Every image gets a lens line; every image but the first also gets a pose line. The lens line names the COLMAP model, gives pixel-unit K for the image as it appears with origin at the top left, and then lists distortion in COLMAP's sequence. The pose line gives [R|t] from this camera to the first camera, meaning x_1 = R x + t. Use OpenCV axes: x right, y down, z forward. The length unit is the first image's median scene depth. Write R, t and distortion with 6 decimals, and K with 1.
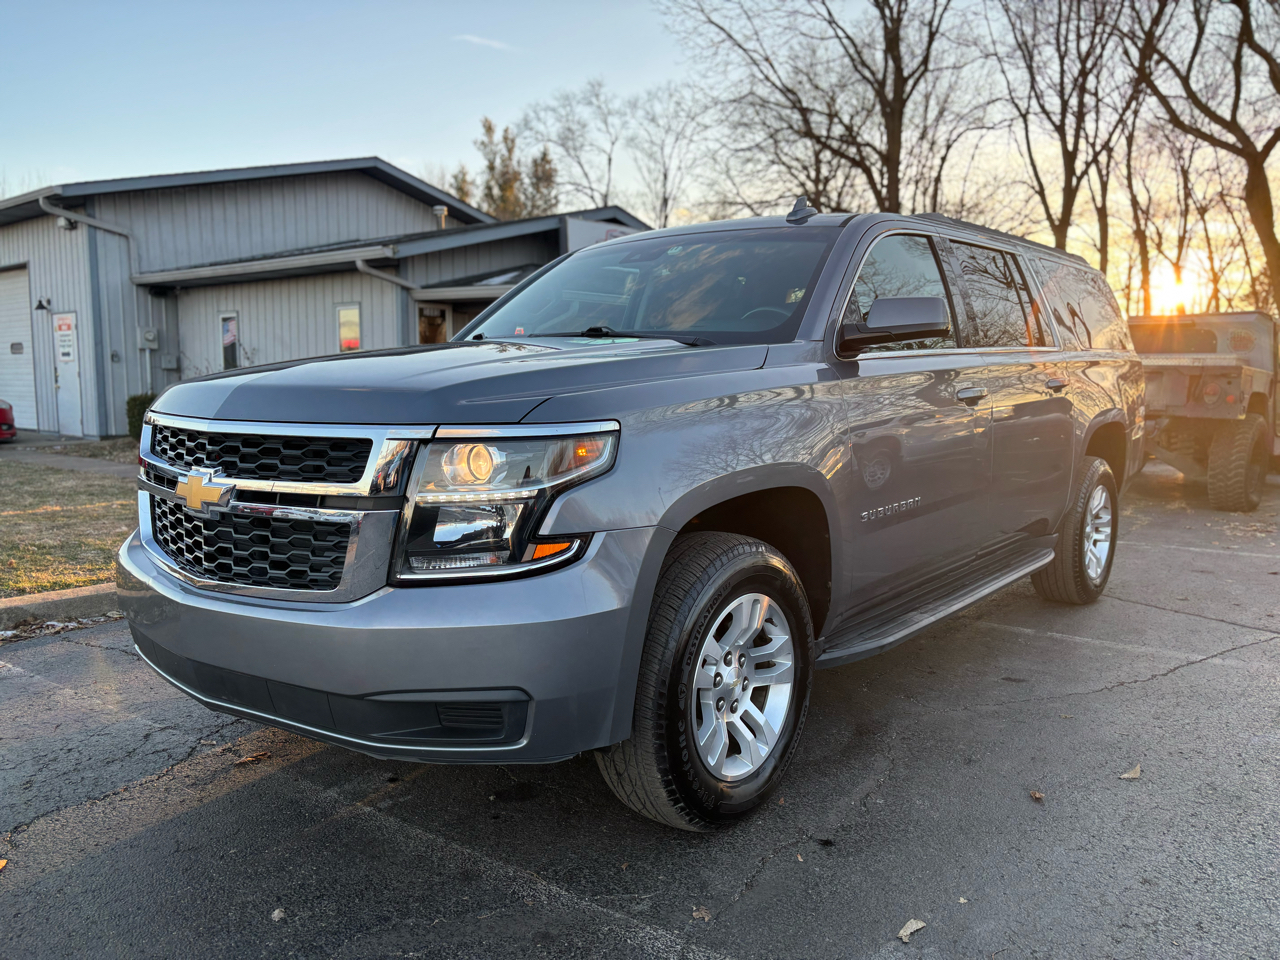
lens RADIAL K [[965.7, 0, 640.3], [0, 965.7, 479.4], [0, 0, 1]] dist [0.054784, -0.061924]
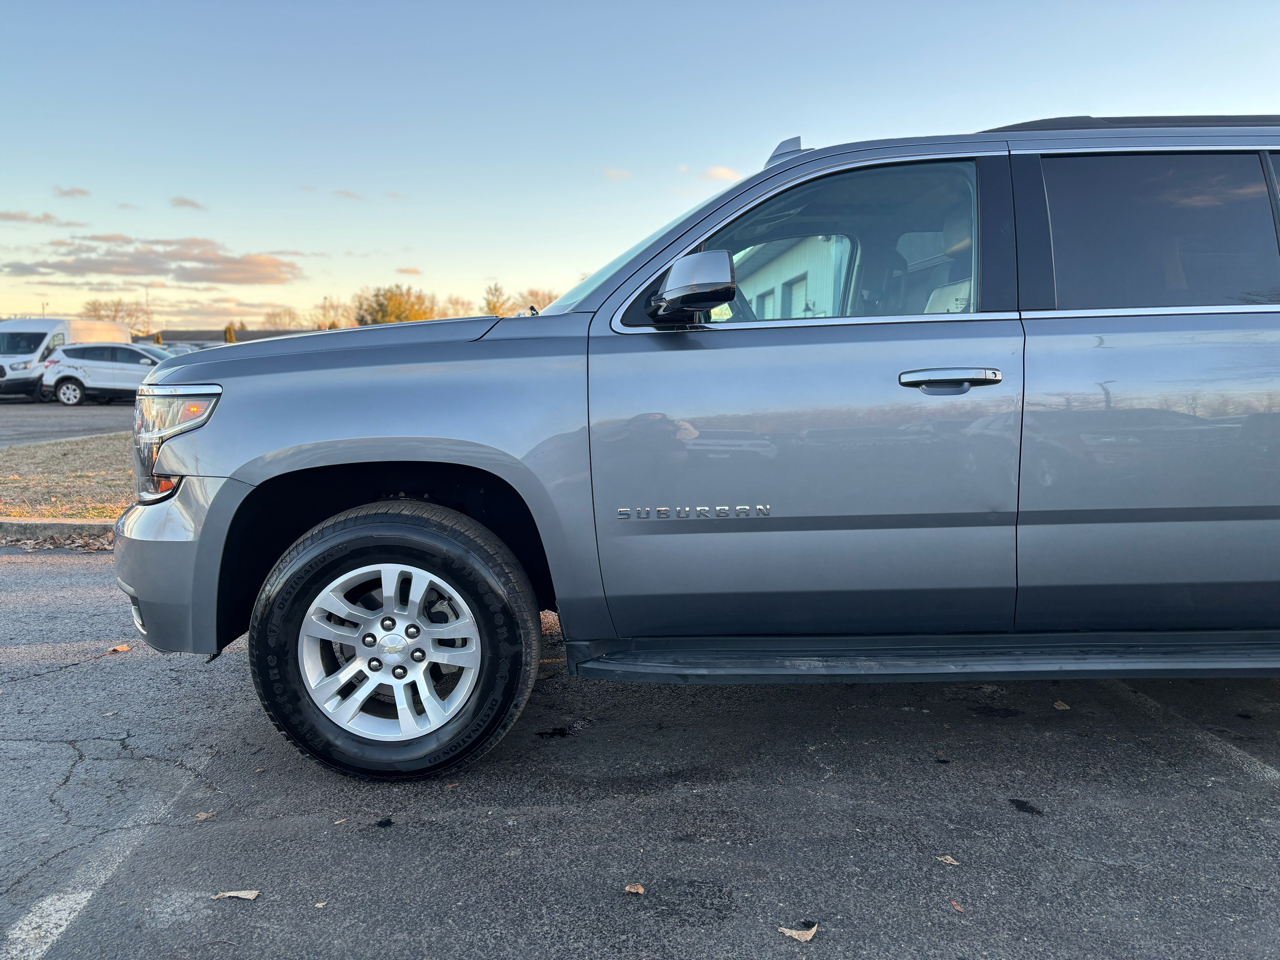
lens RADIAL K [[965.7, 0, 639.3], [0, 965.7, 475.6], [0, 0, 1]] dist [0.054784, -0.061924]
pose [[0.648549, 0.088722, -0.755984, 0.904158], [-0.086887, 0.995321, 0.042272, -0.034115], [0.756197, 0.038269, 0.653223, 0.454343]]
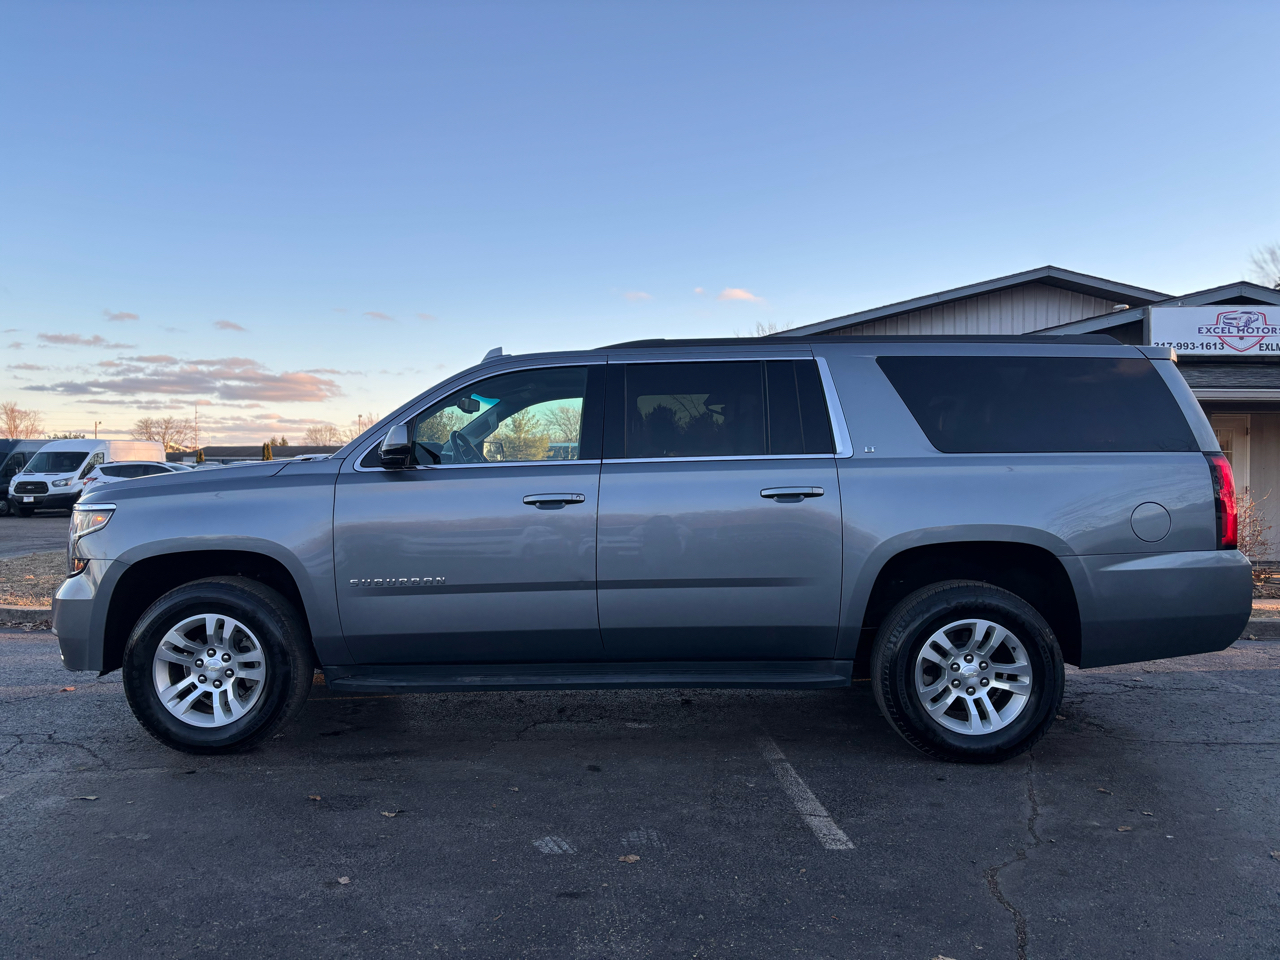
lens RADIAL K [[965.7, 0, 631.1], [0, 965.7, 480.6], [0, 0, 1]] dist [0.054784, -0.061924]
pose [[0.618755, 0.005614, -0.785564, 1.599479], [-0.090074, 0.993887, -0.063844, -0.055625], [0.780403, 0.110262, 0.615478, 0.441980]]
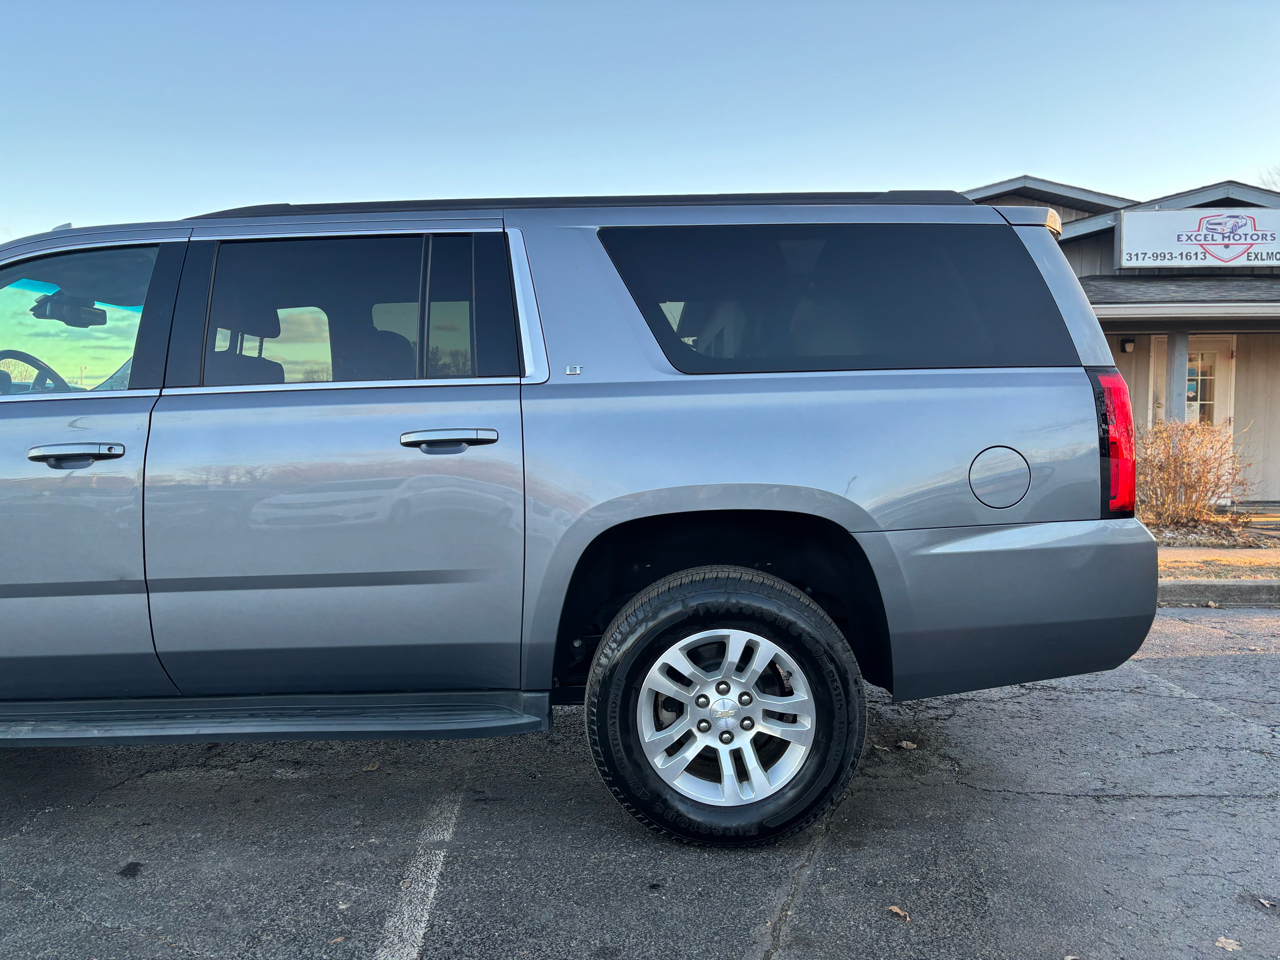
lens RADIAL K [[965.7, 0, 630.4], [0, 965.7, 473.0], [0, 0, 1]] dist [0.054784, -0.061924]
pose [[0.615450, 0.043411, -0.786980, 1.457842], [-0.079181, 0.996836, -0.006936, -0.123576], [0.784189, 0.066582, 0.616940, 1.068368]]
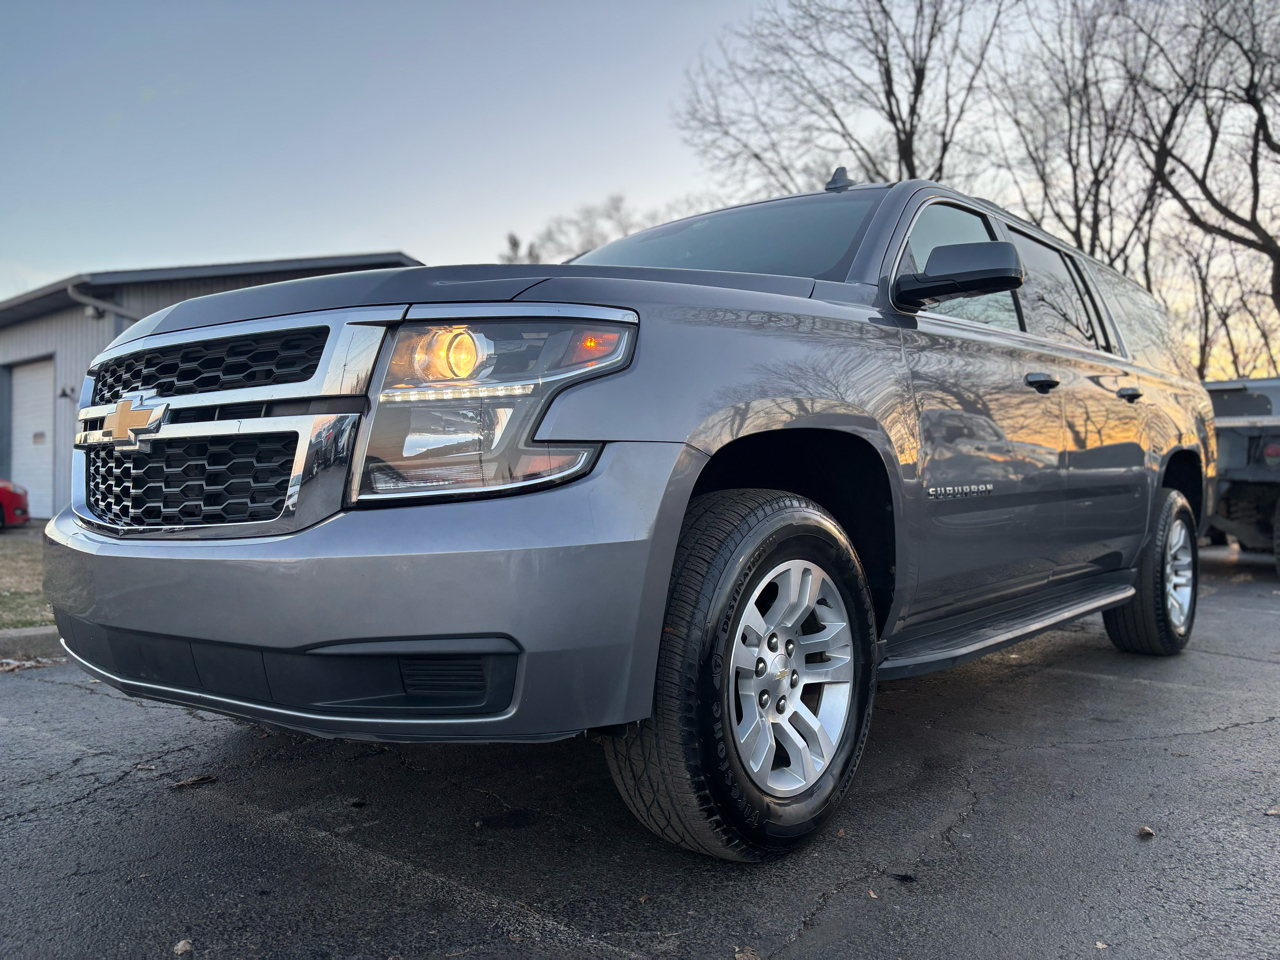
lens RADIAL K [[965.7, 0, 630.4], [0, 965.7, 481.7], [0, 0, 1]] dist [0.054784, -0.061924]
pose [[0.999544, 0.000501, -0.030184, -0.002612], [-0.003889, 0.993668, -0.112286, 0.125464], [0.029937, 0.112352, 0.993217, 0.161373]]
